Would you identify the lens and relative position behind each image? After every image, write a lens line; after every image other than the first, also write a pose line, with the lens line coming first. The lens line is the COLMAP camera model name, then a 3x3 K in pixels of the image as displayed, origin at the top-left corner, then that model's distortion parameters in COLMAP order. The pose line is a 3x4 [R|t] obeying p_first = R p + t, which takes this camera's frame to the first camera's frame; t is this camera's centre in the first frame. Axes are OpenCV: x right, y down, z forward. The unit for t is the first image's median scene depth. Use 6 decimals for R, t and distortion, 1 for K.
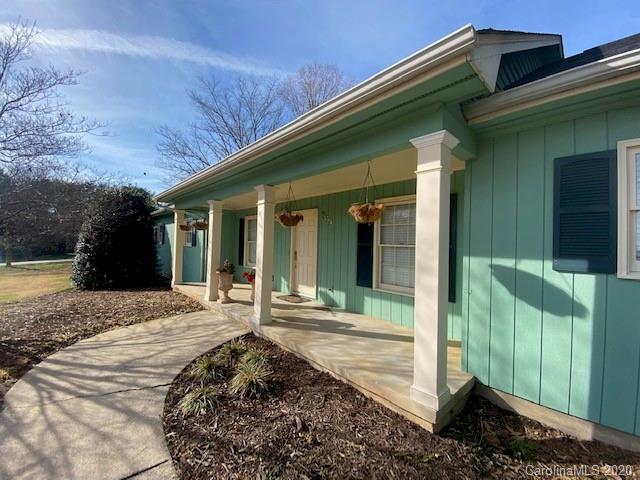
lens RADIAL K [[264.3, 0, 320.3], [0, 264.3, 241.3], [0, 0, 1]] dist [-0.014577, -0.002238]
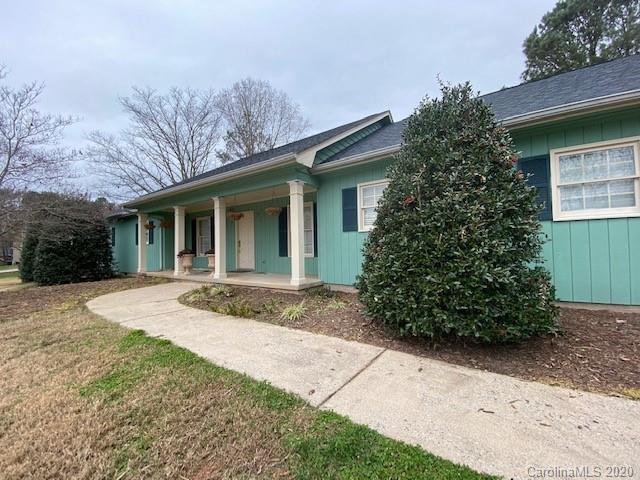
lens RADIAL K [[264.3, 0, 322.9], [0, 264.3, 240.1], [0, 0, 1]] dist [-0.014577, -0.002238]
pose [[0.973760, -0.042424, 0.223587, 0.009347], [0.045709, 0.998909, -0.009534, 0.022659], [-0.222938, 0.019504, 0.974637, -0.163890]]
